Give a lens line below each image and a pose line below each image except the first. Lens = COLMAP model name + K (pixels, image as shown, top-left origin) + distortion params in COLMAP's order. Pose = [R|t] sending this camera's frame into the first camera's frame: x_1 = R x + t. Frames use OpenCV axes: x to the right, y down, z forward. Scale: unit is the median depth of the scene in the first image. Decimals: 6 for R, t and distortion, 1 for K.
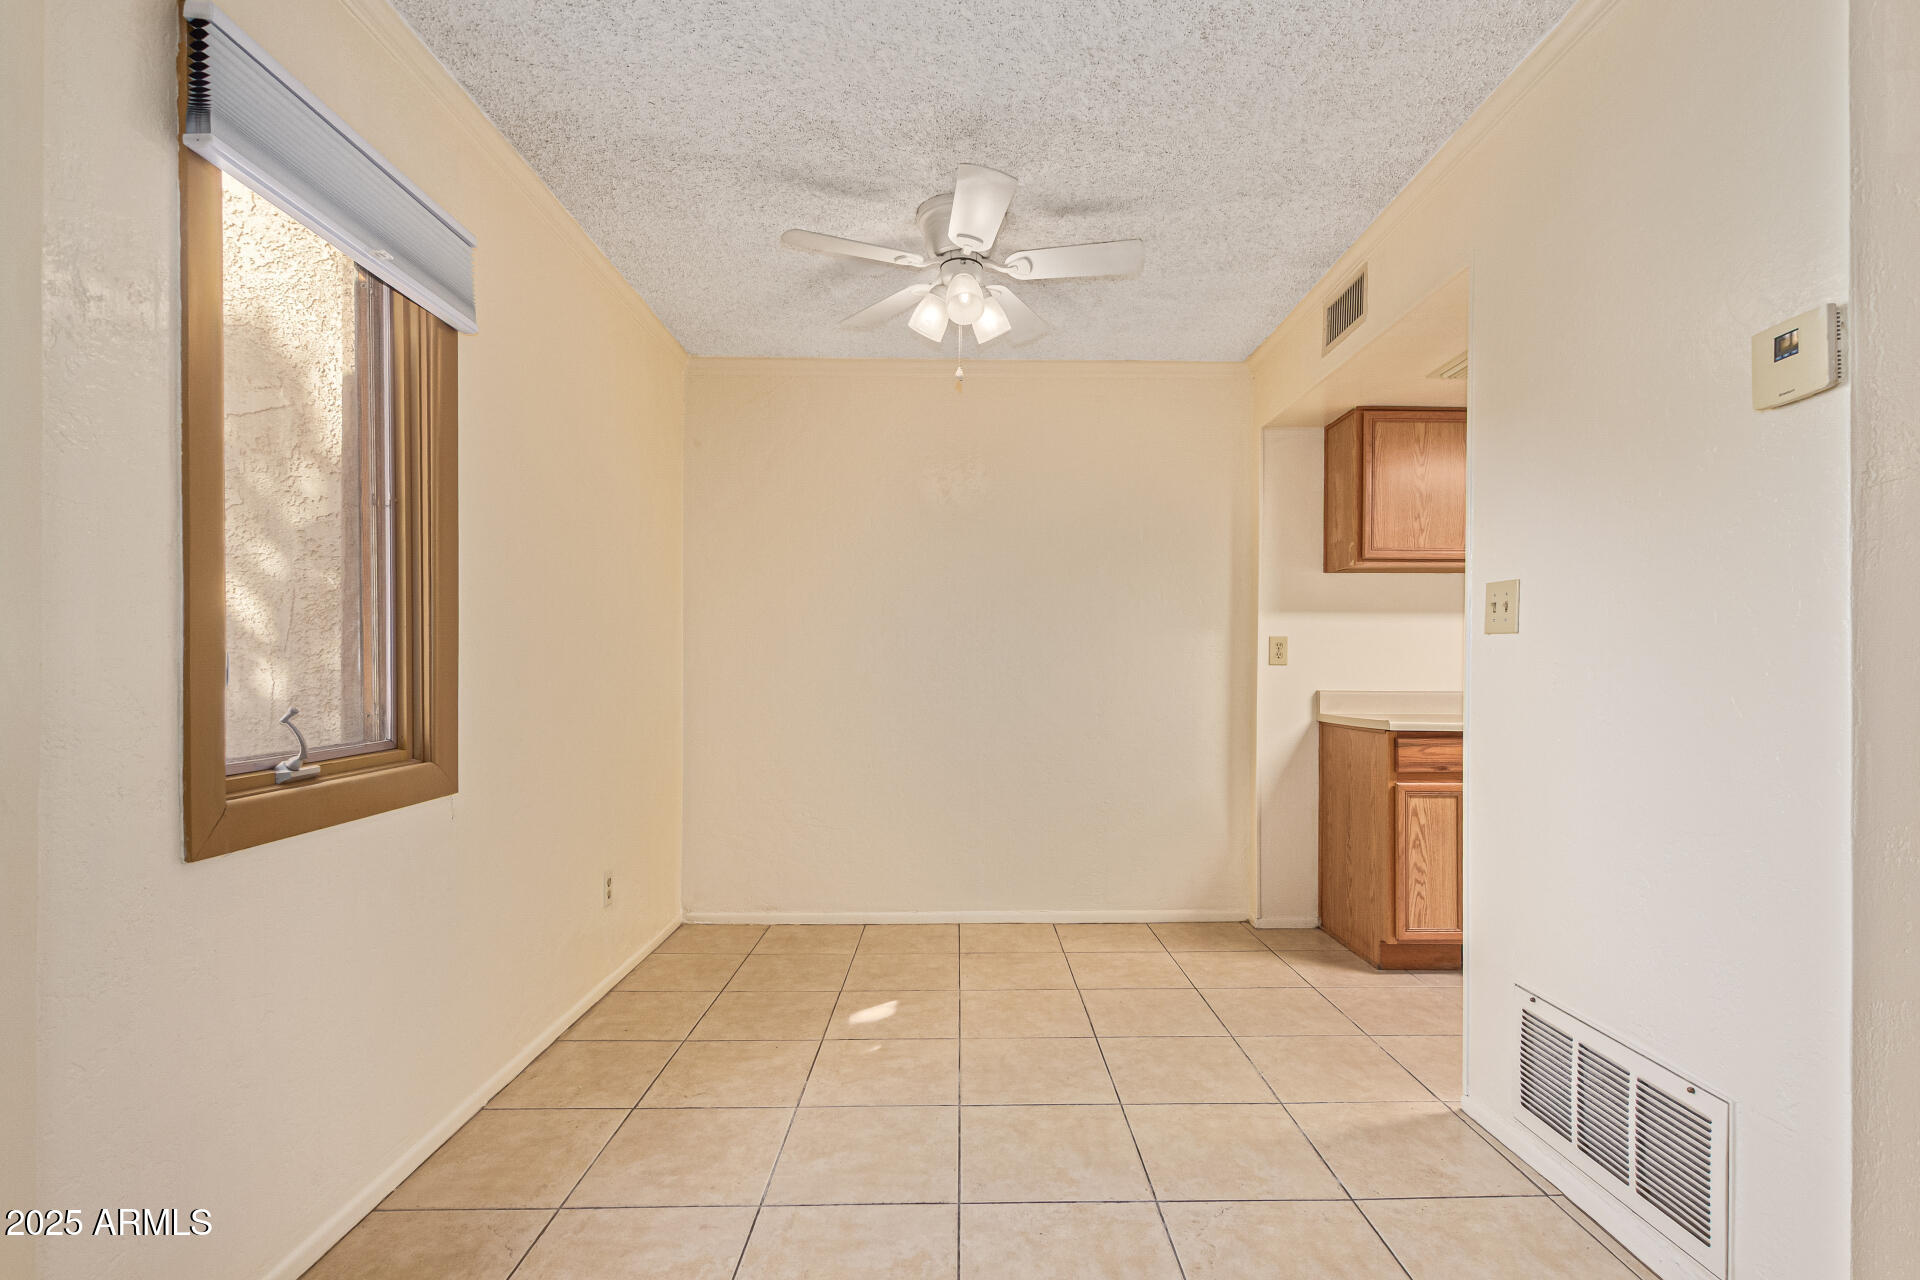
lens RADIAL K [[880.2, 0, 981.9], [0, 880.2, 675.3], [0, 0, 1]] dist [0.003842, -0.002760]
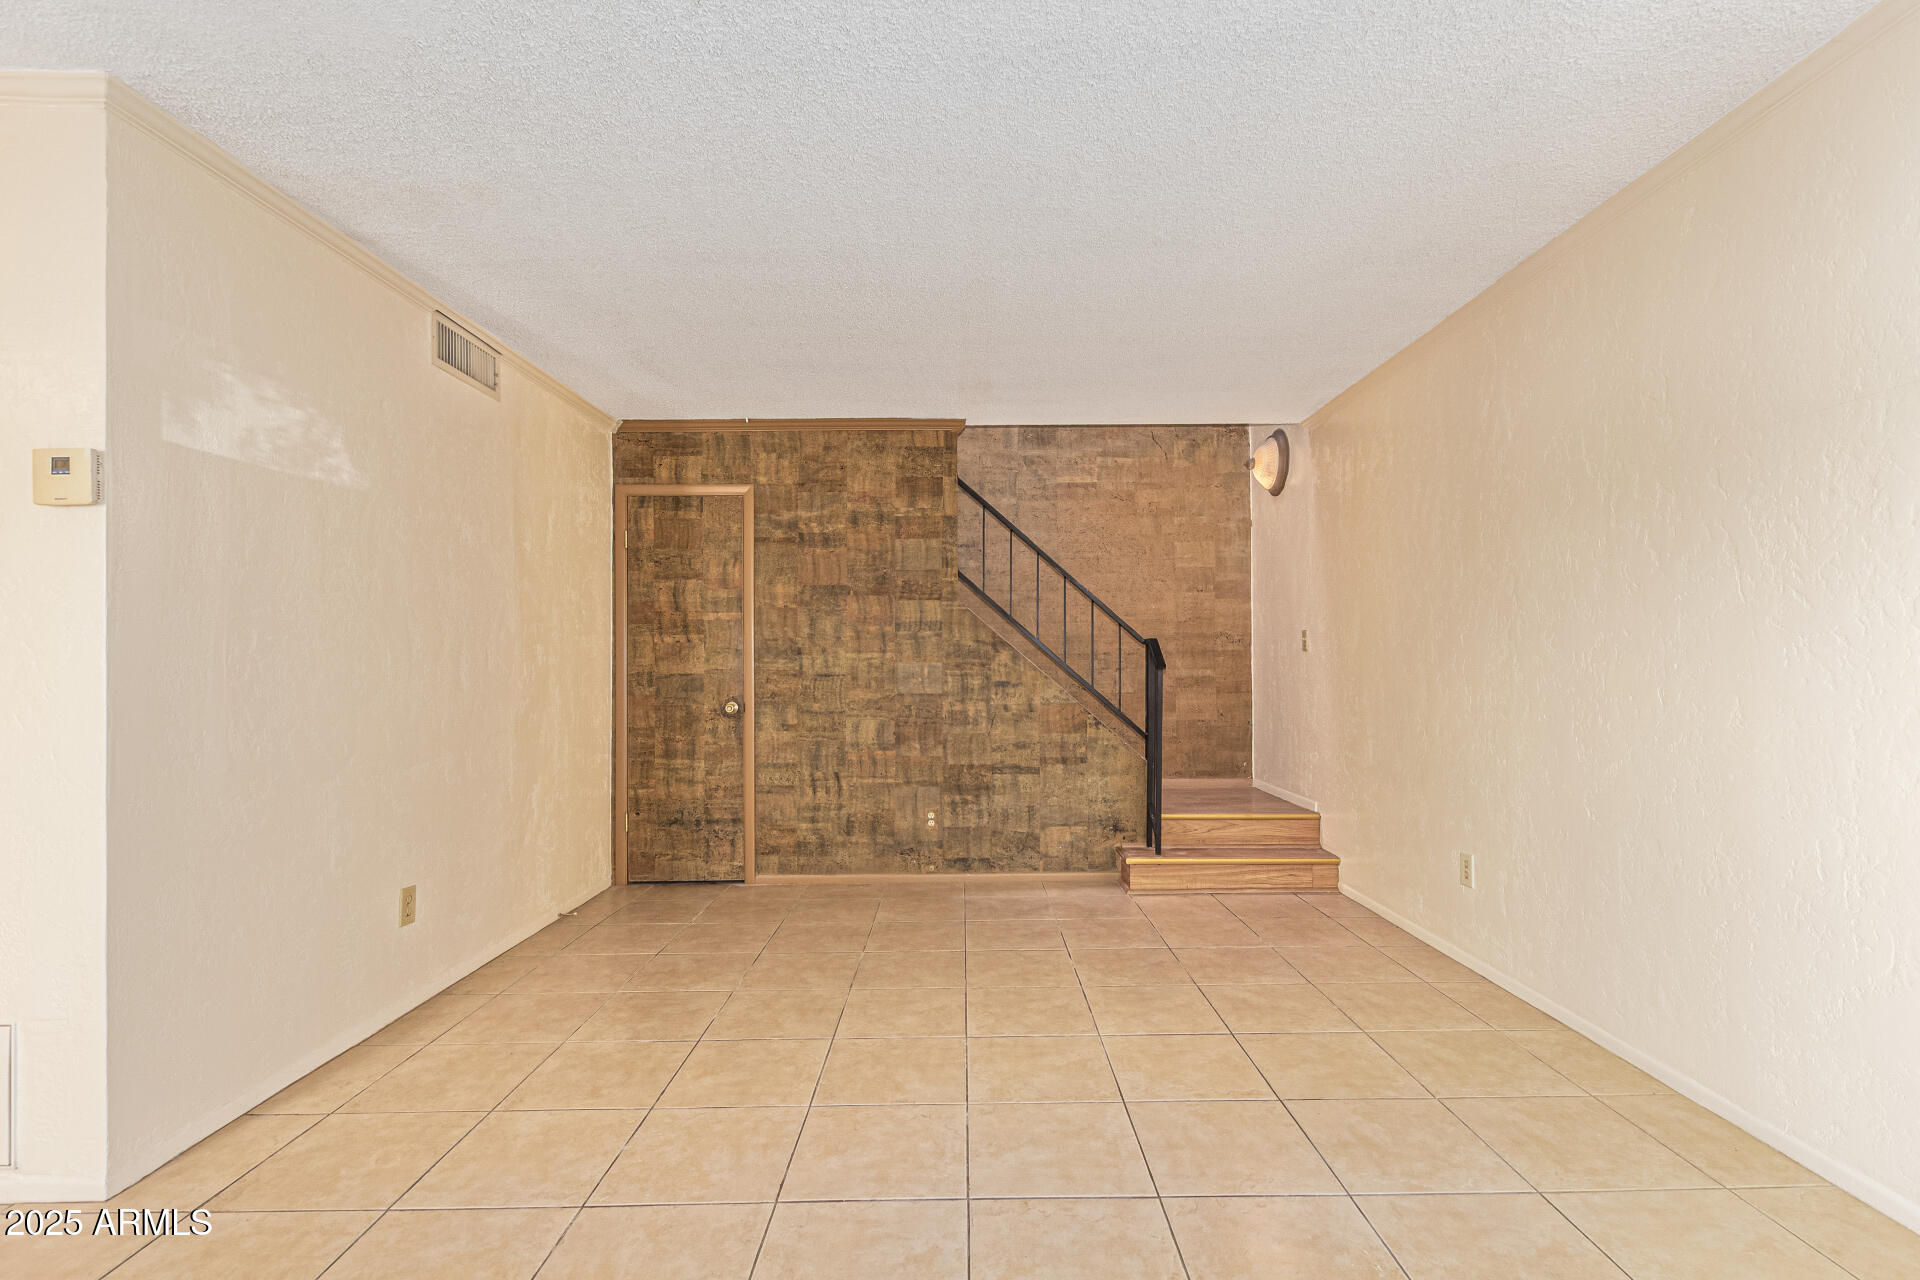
lens RADIAL K [[880.2, 0, 974.5], [0, 880.2, 655.4], [0, 0, 1]] dist [0.003842, -0.002760]
pose [[0.008603, 0.011198, 0.999900, -0.241651], [0.008153, 0.999903, -0.011268, -0.019466], [-0.999930, 0.008249, 0.008511, -0.237226]]
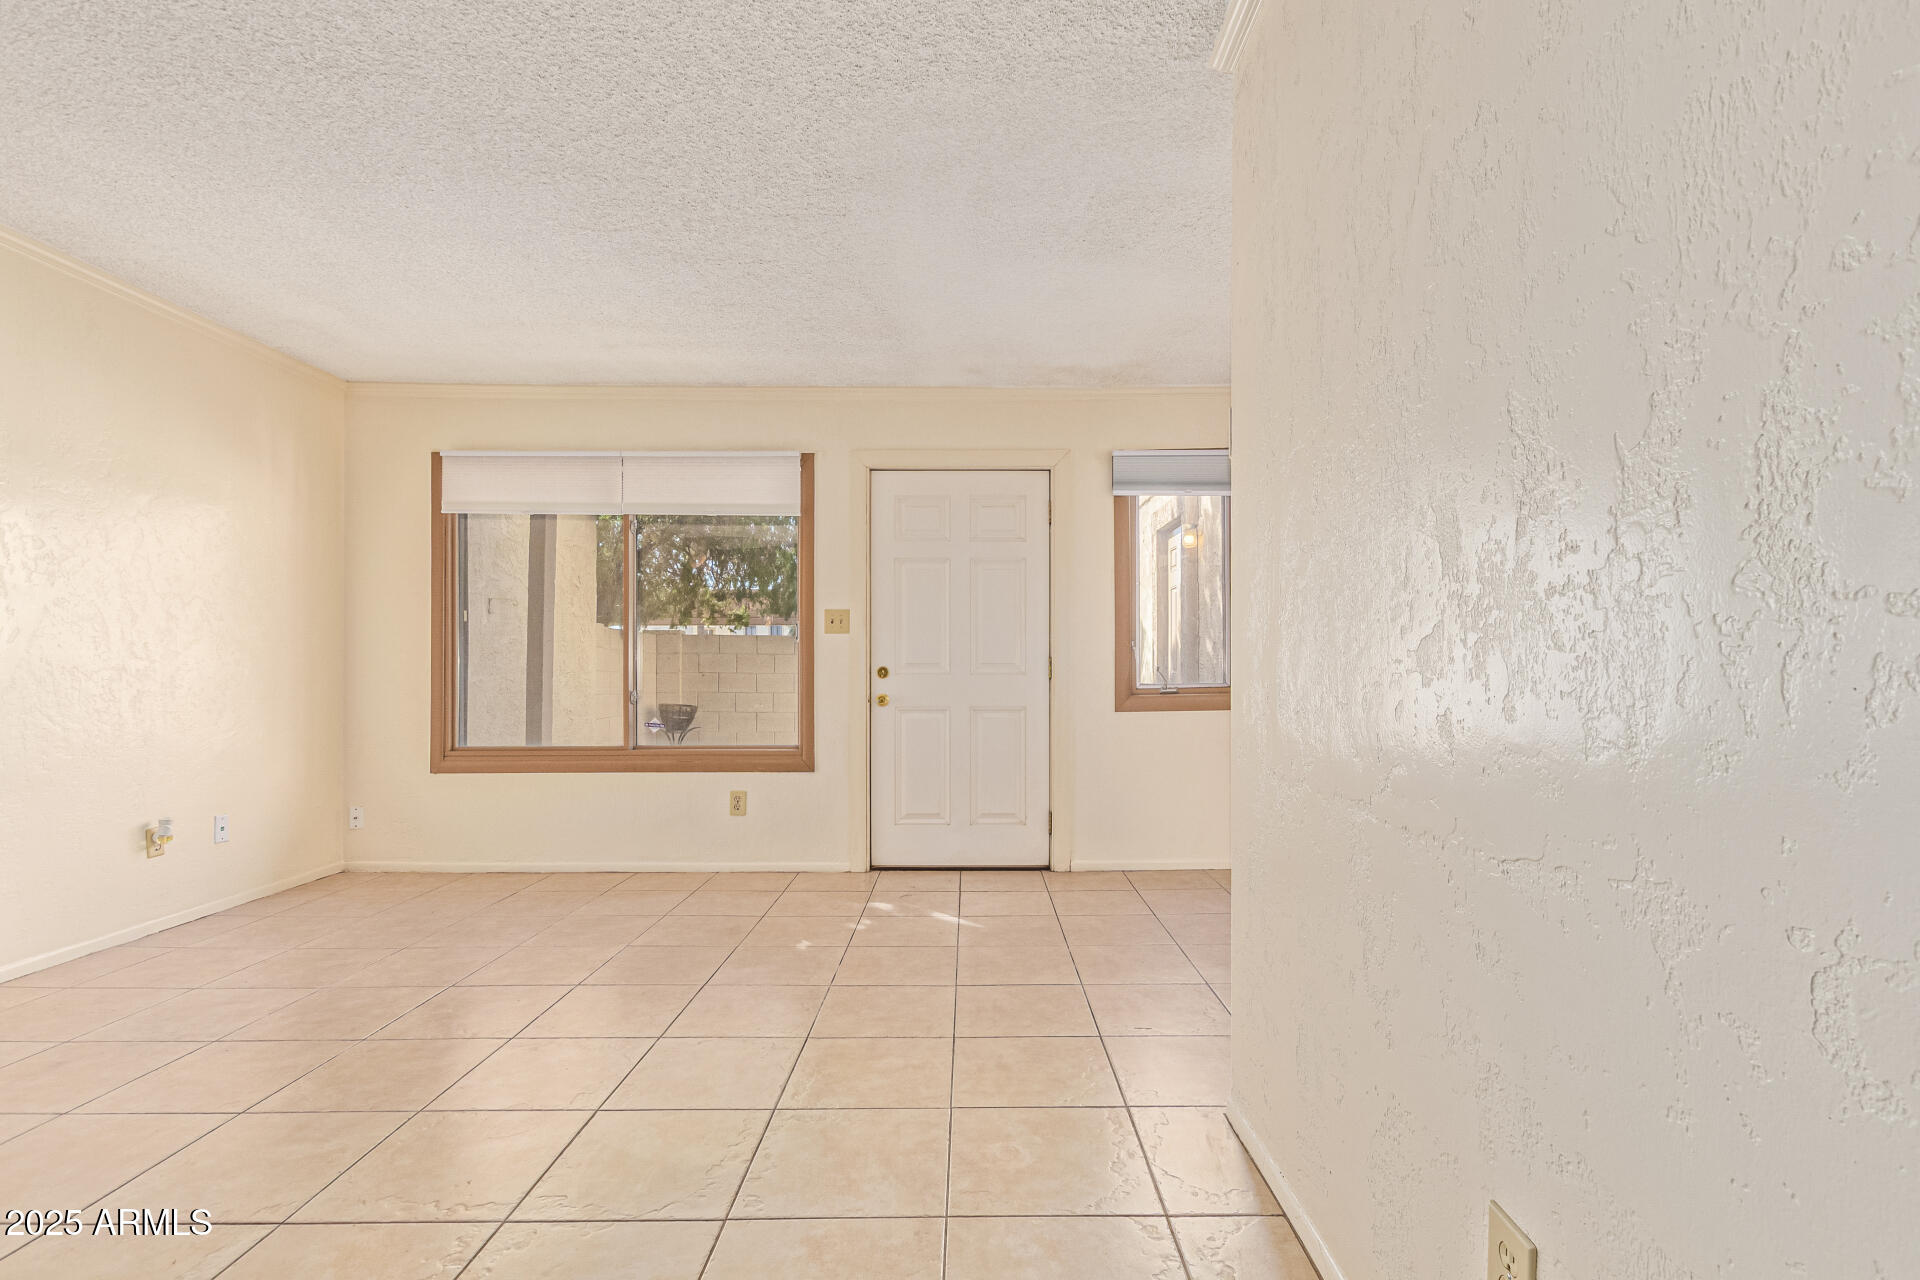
lens RADIAL K [[880.2, 0, 985.1], [0, 880.2, 665.6], [0, 0, 1]] dist [0.003842, -0.002760]
pose [[-0.005235, 0.000021, -0.999986, 1.204369], [-0.000686, 1.000000, 0.000025, 0.020008], [0.999986, 0.000686, -0.005235, 0.263177]]
